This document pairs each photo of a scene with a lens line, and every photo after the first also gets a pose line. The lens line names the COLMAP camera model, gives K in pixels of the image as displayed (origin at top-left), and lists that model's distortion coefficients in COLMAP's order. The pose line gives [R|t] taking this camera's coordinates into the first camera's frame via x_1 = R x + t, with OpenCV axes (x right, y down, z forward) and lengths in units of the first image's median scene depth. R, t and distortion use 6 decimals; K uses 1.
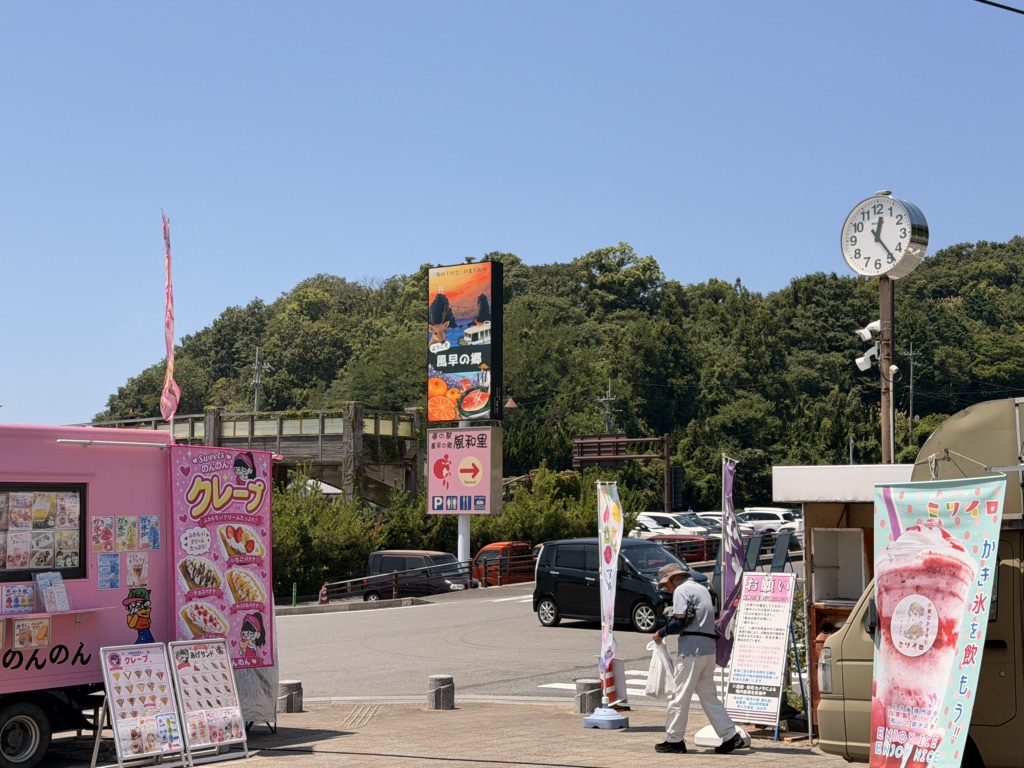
lens RADIAL K [[1493.8, 0, 512.0], [0, 1493.8, 384.0], [0, 0, 1]] dist [0.024082, 0.002044]
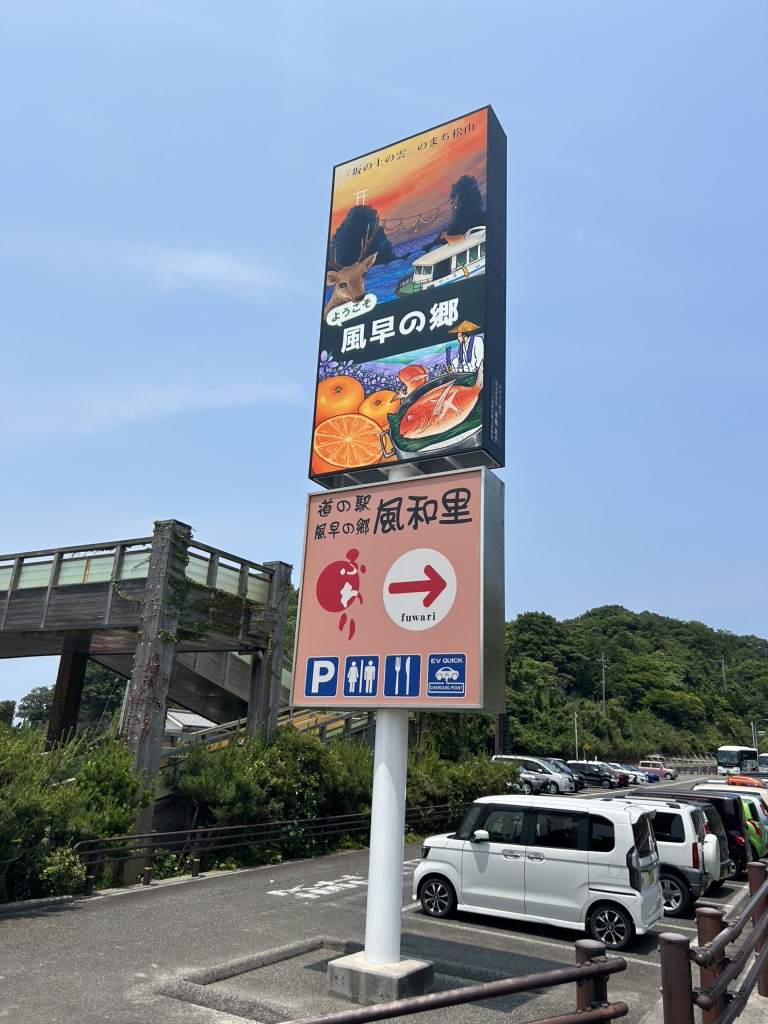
lens RADIAL K [[764.7, 0, 384.0], [0, 764.7, 512.0], [0, 0, 1]] dist [0.160267, -0.451765]
pose [[0.995846, 0.068954, 0.059459, -0.048599], [-0.054075, 0.973305, -0.223056, 0.081983], [-0.073253, 0.218914, 0.972990, 0.805209]]
